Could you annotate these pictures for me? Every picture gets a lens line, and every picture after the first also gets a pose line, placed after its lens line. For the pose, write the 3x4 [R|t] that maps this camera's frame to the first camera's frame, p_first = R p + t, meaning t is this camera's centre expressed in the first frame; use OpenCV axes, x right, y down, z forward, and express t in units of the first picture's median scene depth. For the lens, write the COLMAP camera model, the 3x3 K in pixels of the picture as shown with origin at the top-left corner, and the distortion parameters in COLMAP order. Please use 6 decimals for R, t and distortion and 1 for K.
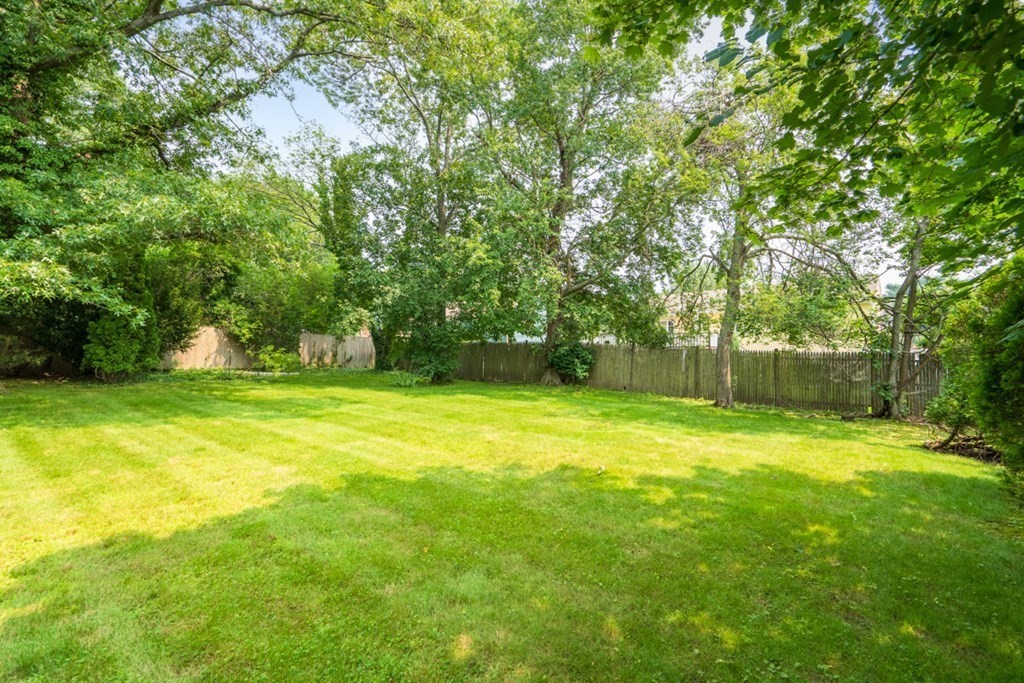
lens RADIAL K [[469.9, 0, 512.0], [0, 469.9, 341.5], [0, 0, 1]] dist [0.001266, 0.000819]
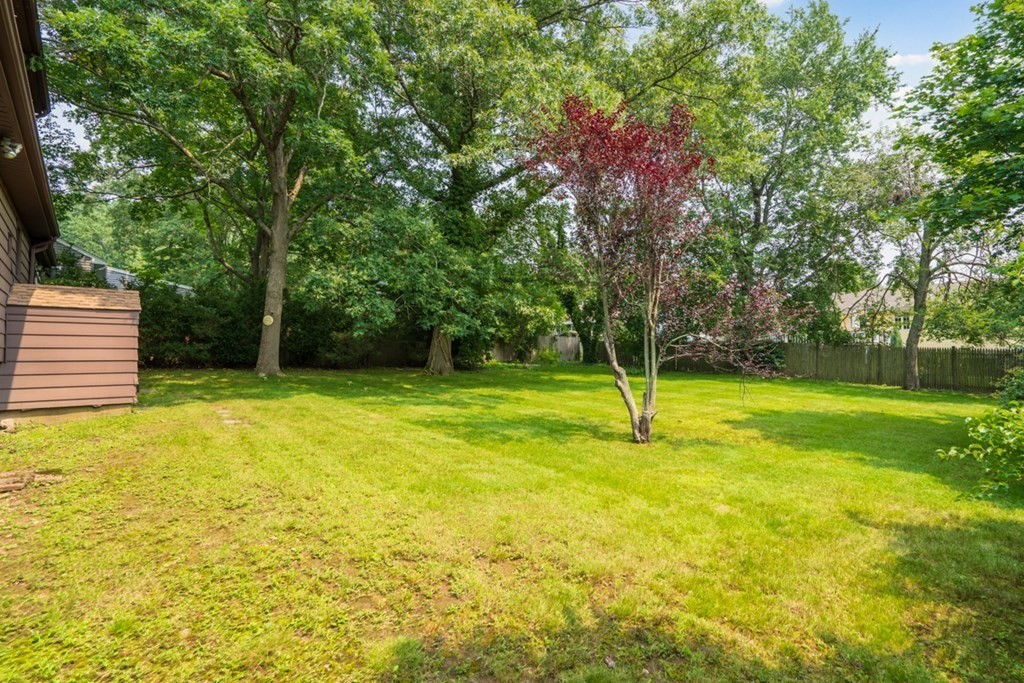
lens RADIAL K [[469.9, 0, 512.0], [0, 469.9, 341.5], [0, 0, 1]] dist [0.001266, 0.000819]
pose [[0.981573, -0.007369, -0.190946, -0.352116], [0.009250, 0.999917, 0.008961, -0.019448], [0.190864, -0.010562, 0.981560, -0.461545]]
